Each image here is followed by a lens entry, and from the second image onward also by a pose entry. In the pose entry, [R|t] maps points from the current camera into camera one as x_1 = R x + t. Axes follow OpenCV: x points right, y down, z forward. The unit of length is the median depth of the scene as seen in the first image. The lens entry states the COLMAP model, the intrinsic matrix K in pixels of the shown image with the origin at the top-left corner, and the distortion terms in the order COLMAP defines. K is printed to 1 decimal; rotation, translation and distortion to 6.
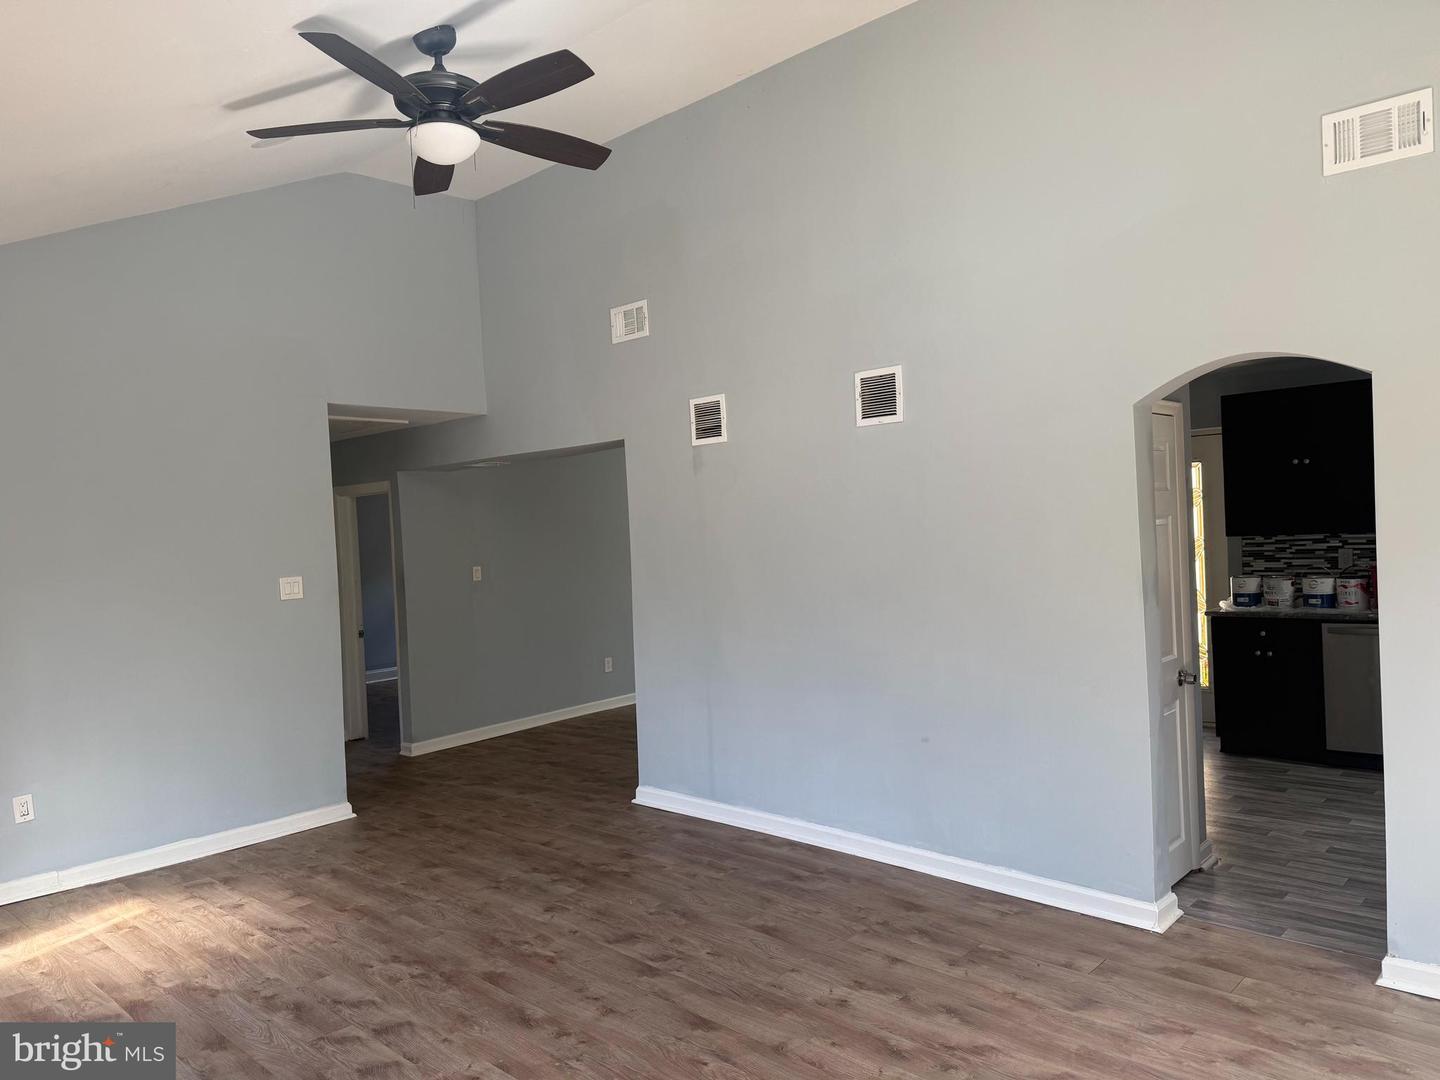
lens RADIAL K [[1040.6, 0, 721.5], [0, 1040.6, 540.9], [0, 0, 1]] dist [0.059384, -0.058053]
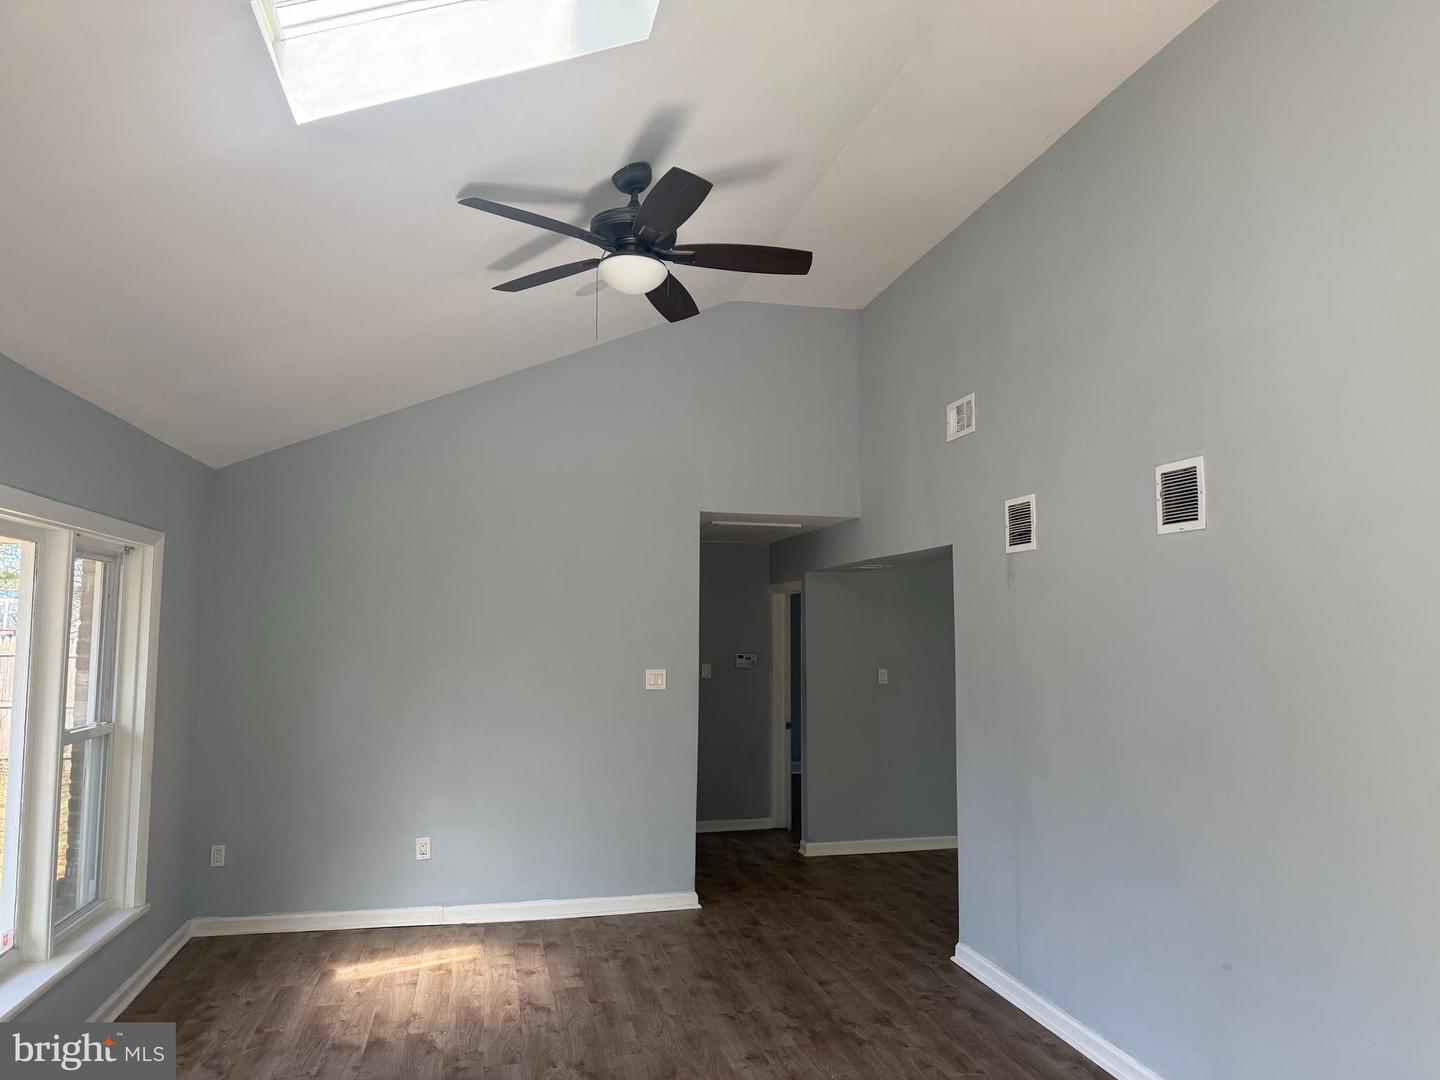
lens RADIAL K [[1040.6, 0, 722.2], [0, 1040.6, 532.6], [0, 0, 1]] dist [0.059384, -0.058053]
pose [[0.826748, -0.000139, -0.562572, 0.296604], [-0.052121, 0.995680, -0.076843, -0.032136], [0.560152, 0.092851, 0.823170, 0.160363]]
